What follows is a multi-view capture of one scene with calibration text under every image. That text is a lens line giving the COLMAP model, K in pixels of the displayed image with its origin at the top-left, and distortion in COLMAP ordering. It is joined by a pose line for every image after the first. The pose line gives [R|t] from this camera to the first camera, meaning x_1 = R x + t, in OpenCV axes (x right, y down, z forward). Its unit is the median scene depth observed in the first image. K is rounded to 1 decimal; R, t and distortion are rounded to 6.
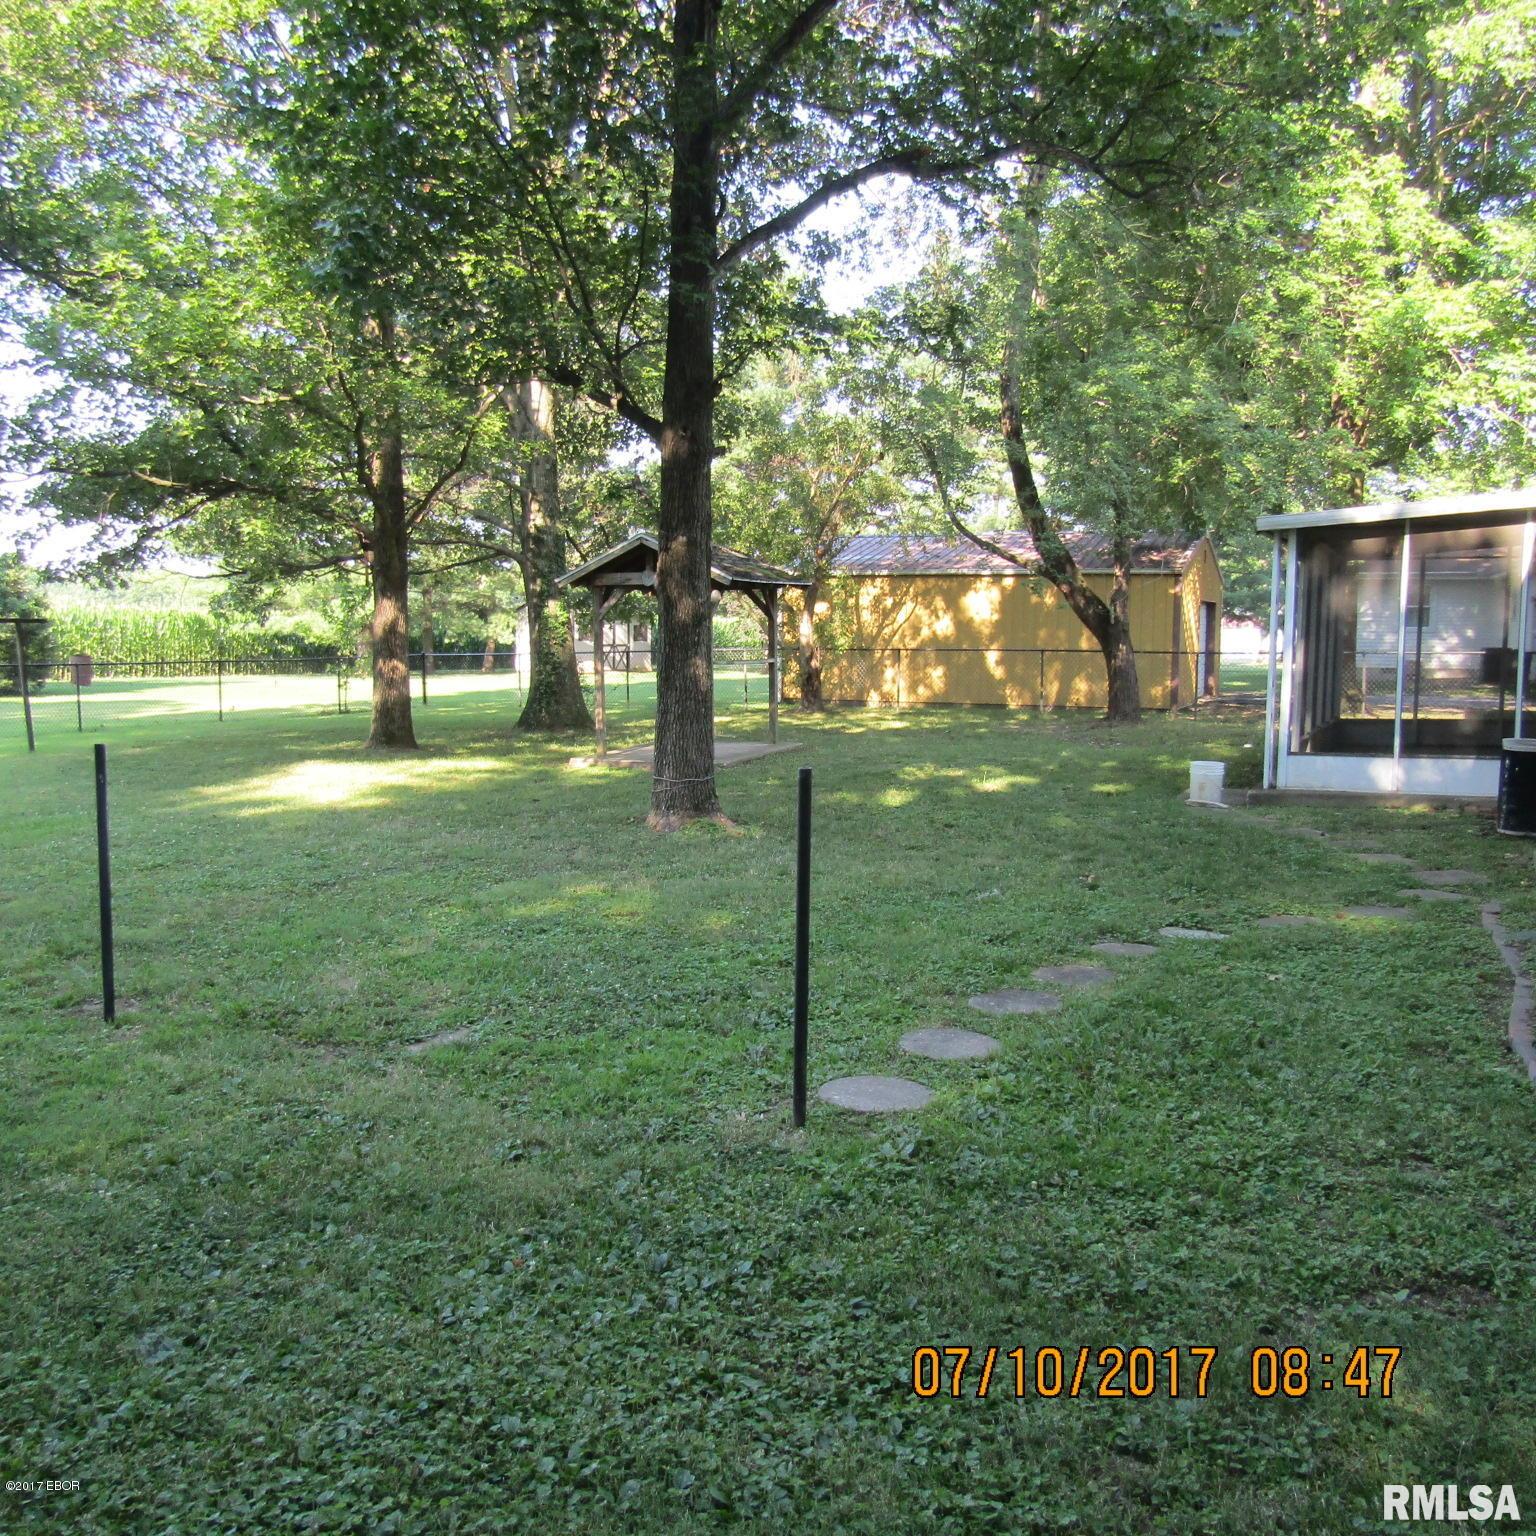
lens RADIAL K [[1469.5, 0, 768.0], [0, 1469.5, 768.0], [0, 0, 1]] dist [-0.005038, 0.049284]
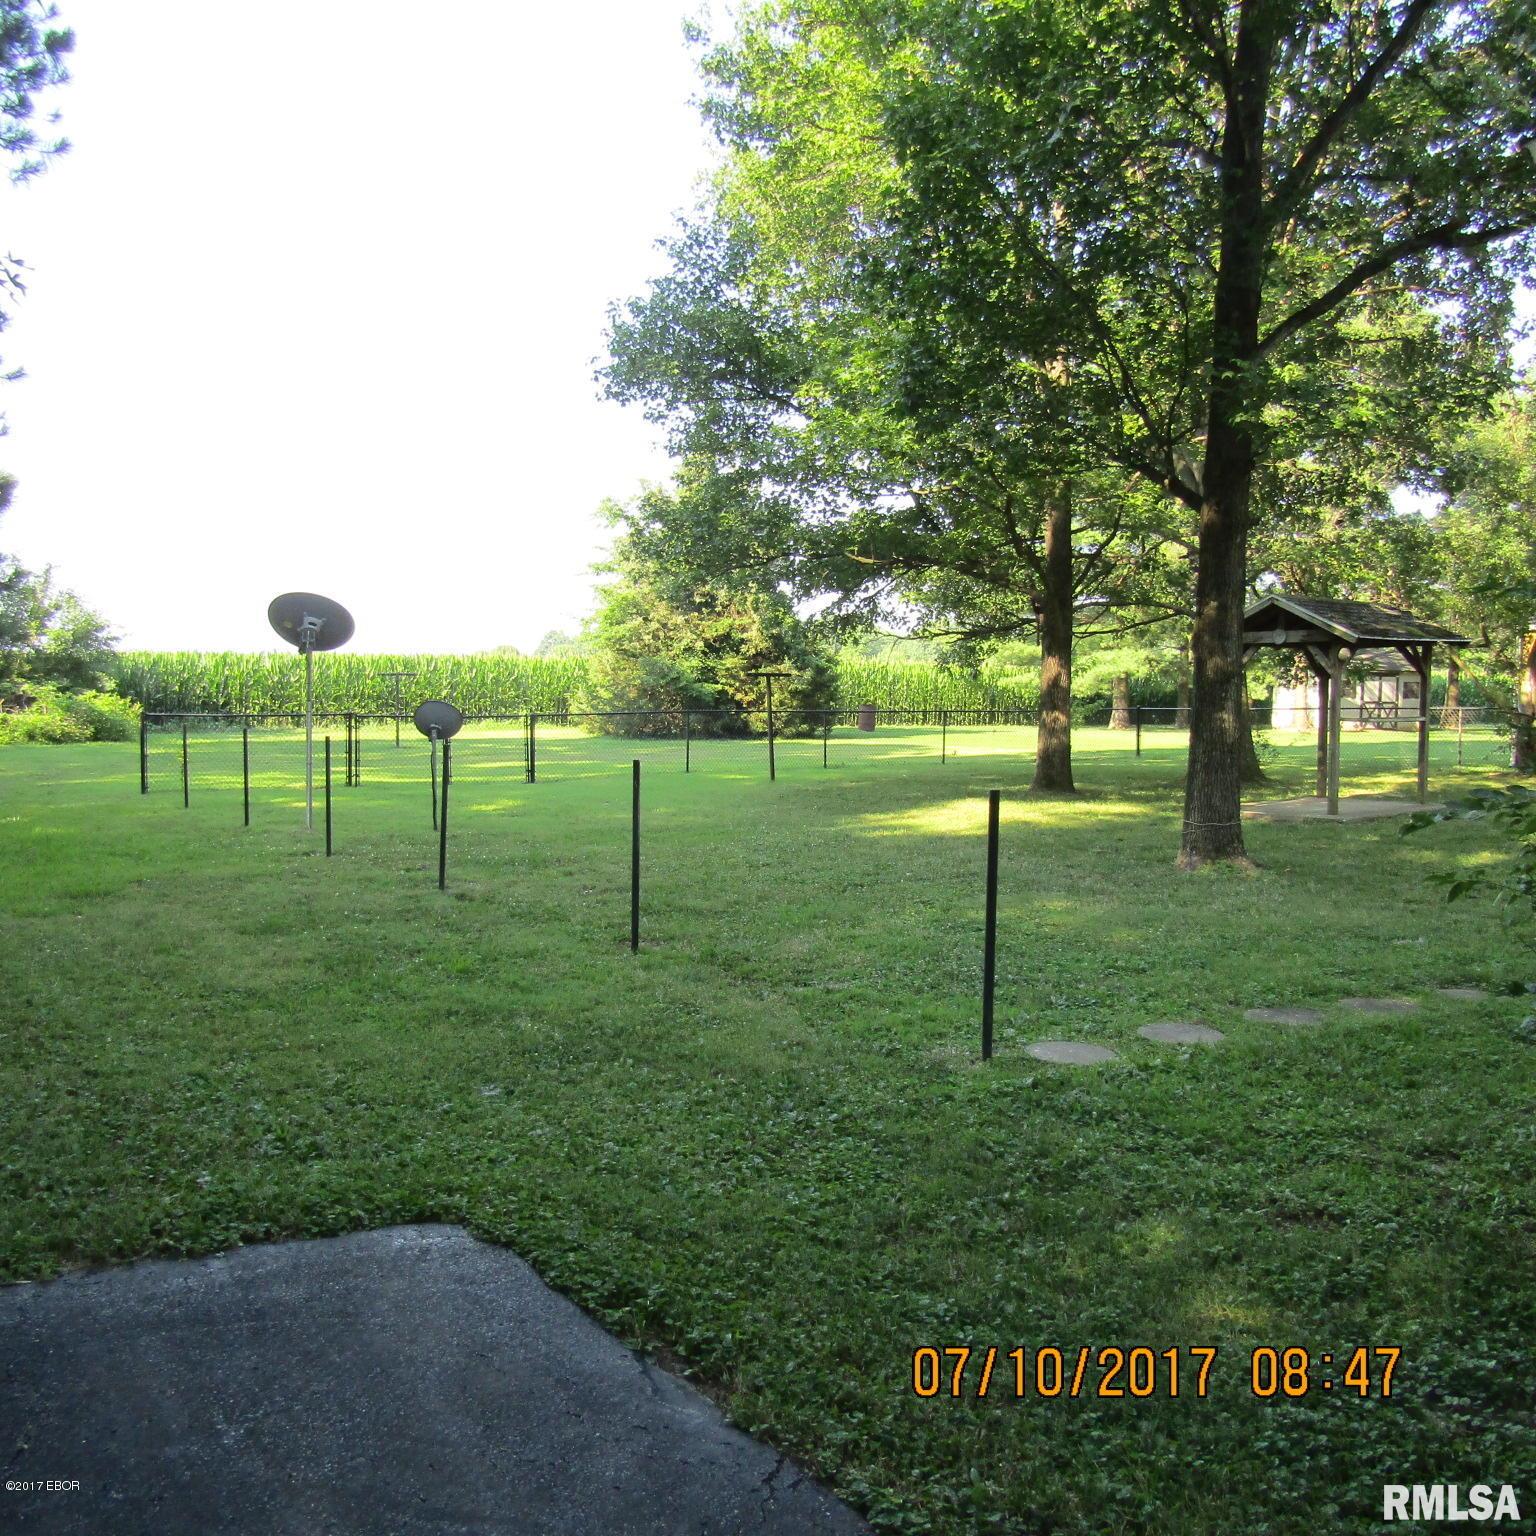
lens RADIAL K [[1472.0, 0, 768.0], [0, 1472.0, 768.0], [0, 0, 1]] dist [-0.015896, 0.009926]
pose [[0.859038, 0.036760, -0.510589, 0.175384], [-0.055553, 0.998222, -0.021598, 0.006847], [0.508888, 0.046918, 0.859553, -0.083578]]
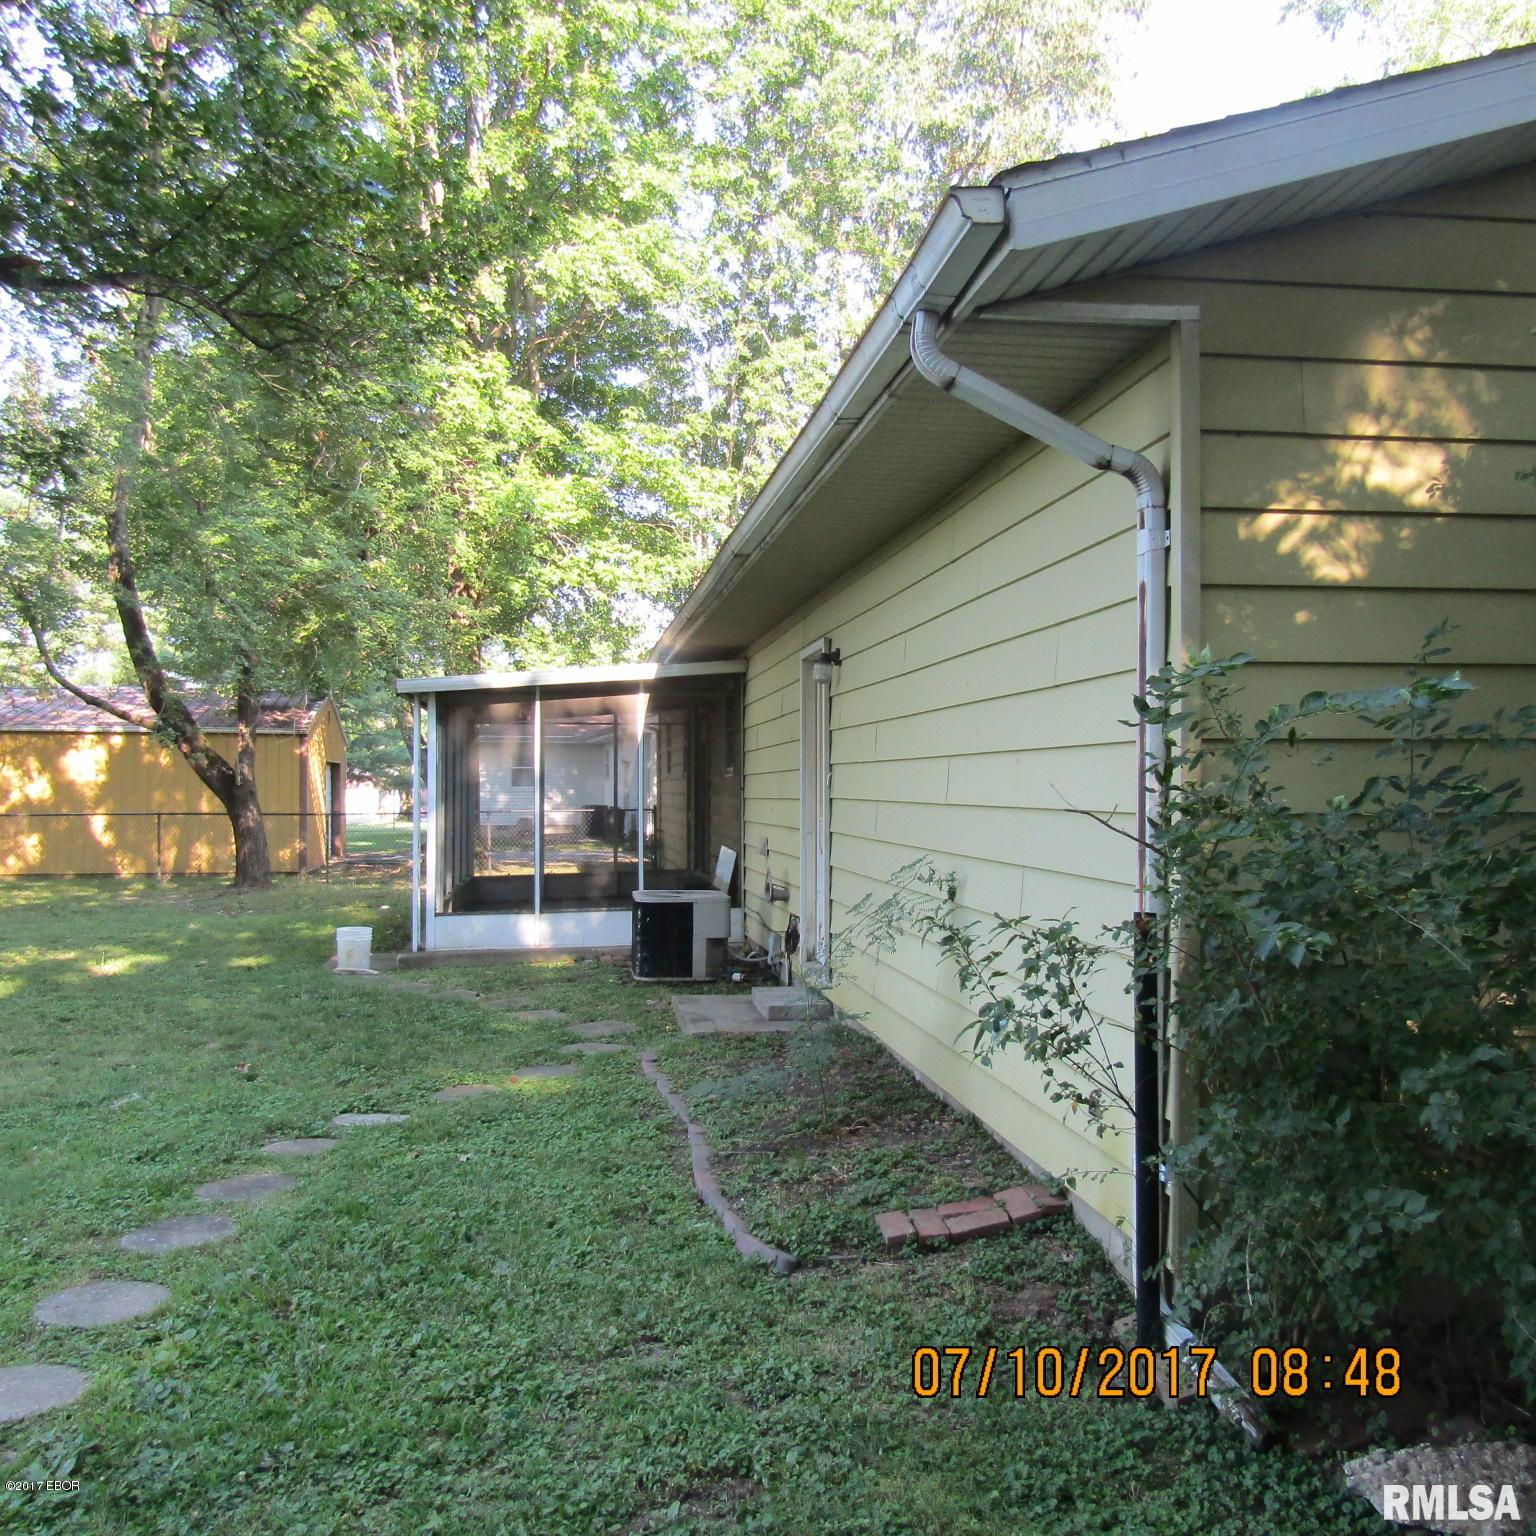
lens RADIAL K [[1472.0, 0, 768.0], [0, 1472.0, 768.0], [0, 0, 1]] dist [-0.015896, 0.009926]
pose [[0.833682, 0.000983, 0.552245, -0.007255], [0.058986, 0.994119, -0.090816, -0.004440], [-0.549086, 0.108287, 0.828721, 0.038335]]
